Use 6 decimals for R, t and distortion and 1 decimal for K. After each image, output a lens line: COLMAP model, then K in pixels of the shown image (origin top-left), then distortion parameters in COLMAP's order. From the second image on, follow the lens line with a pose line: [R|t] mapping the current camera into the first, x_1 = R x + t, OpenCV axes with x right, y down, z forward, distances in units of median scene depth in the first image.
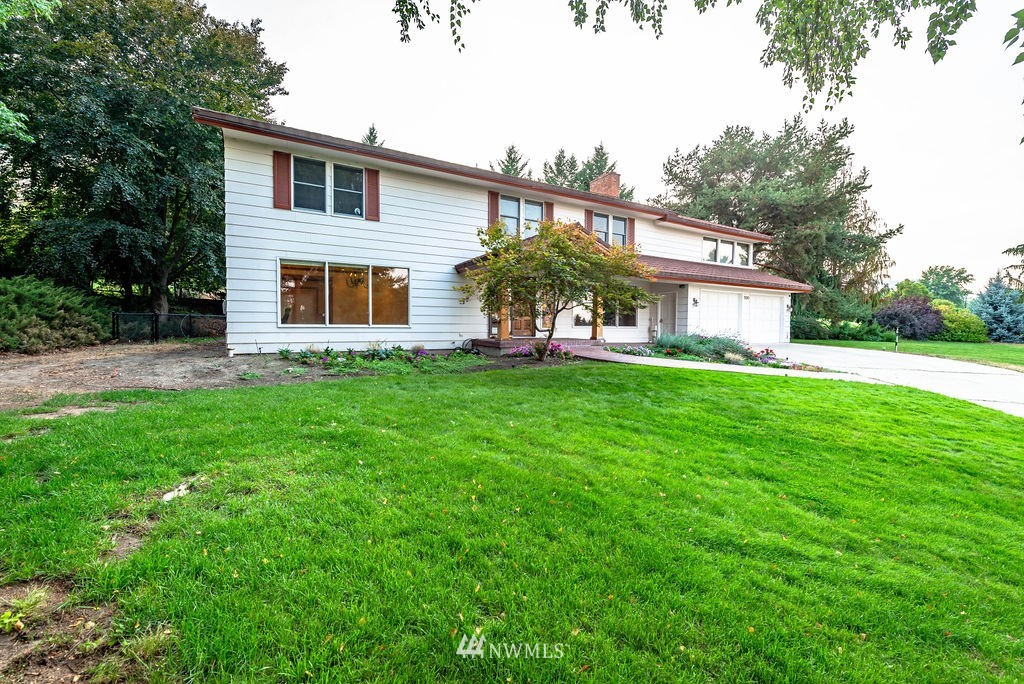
lens RADIAL K [[417.0, 0, 512.0], [0, 417.0, 342.0], [0, 0, 1]] dist [-0.001839, -0.000337]
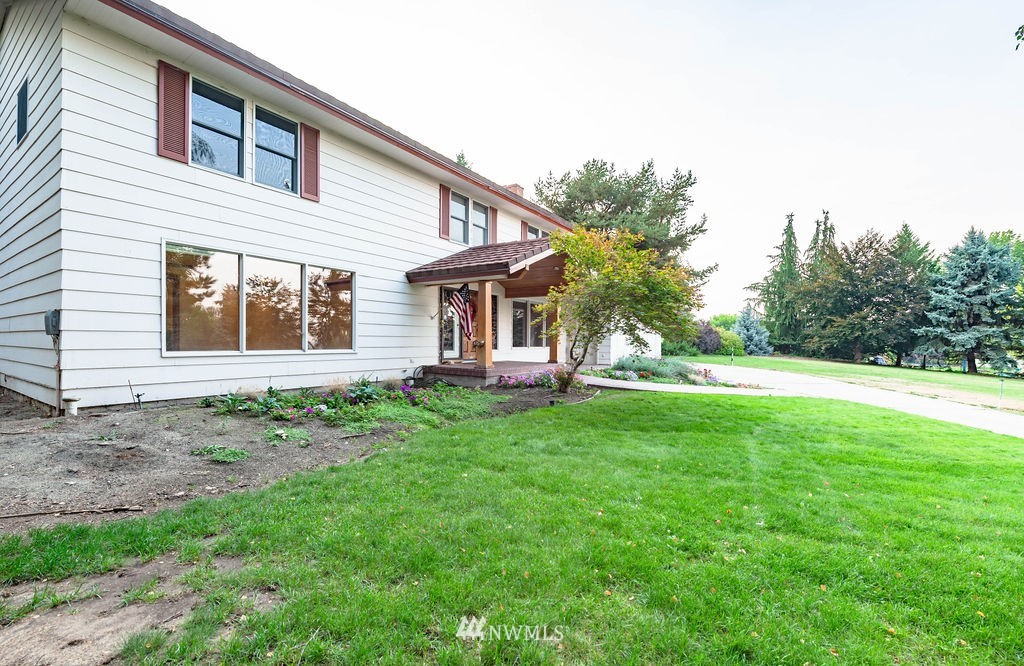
lens RADIAL K [[432.9, 0, 511.7], [0, 432.9, 347.1], [0, 0, 1]] dist [0.001283, 0.000004]
pose [[0.897185, -0.004940, 0.441628, -0.316876], [0.014699, 0.999717, -0.018679, -0.025089], [-0.441411, 0.023250, 0.897004, 0.187044]]
